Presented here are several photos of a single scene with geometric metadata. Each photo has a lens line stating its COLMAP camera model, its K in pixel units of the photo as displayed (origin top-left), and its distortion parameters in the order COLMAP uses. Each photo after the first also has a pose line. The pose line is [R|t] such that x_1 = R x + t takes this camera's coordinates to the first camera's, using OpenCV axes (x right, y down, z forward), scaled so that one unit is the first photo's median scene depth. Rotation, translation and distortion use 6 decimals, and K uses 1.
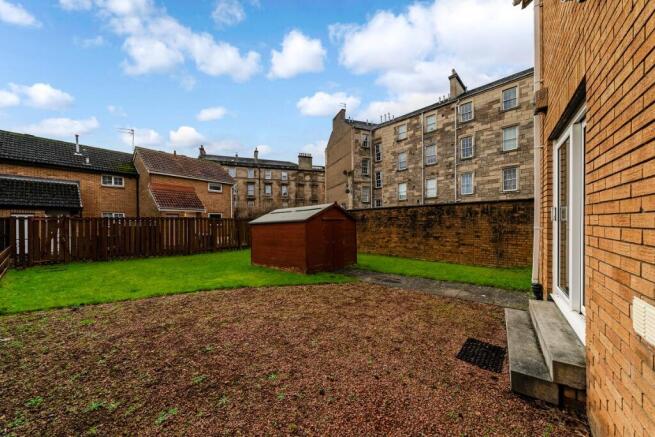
lens RADIAL K [[231.8, 0, 328.5], [0, 231.8, 222.8], [0, 0, 1]] dist [0.006467, -0.000092]
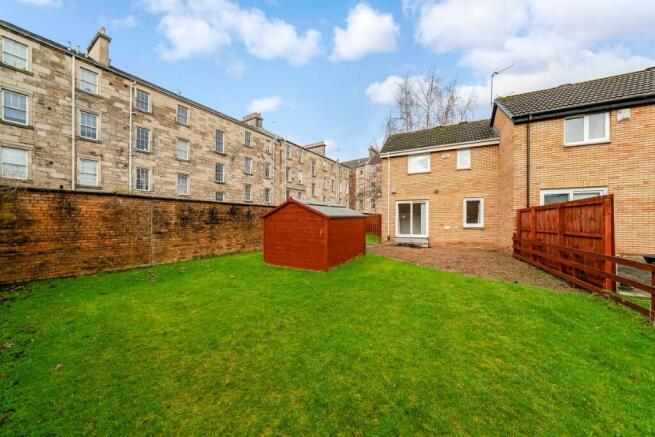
lens RADIAL K [[231.8, 0, 328.5], [0, 231.8, 222.8], [0, 0, 1]] dist [0.006467, -0.000092]
pose [[-0.209726, 0.008879, 0.977720, -0.509994], [0.002003, 0.999961, -0.008651, 0.013797], [-0.977758, 0.000144, -0.209736, 0.545201]]
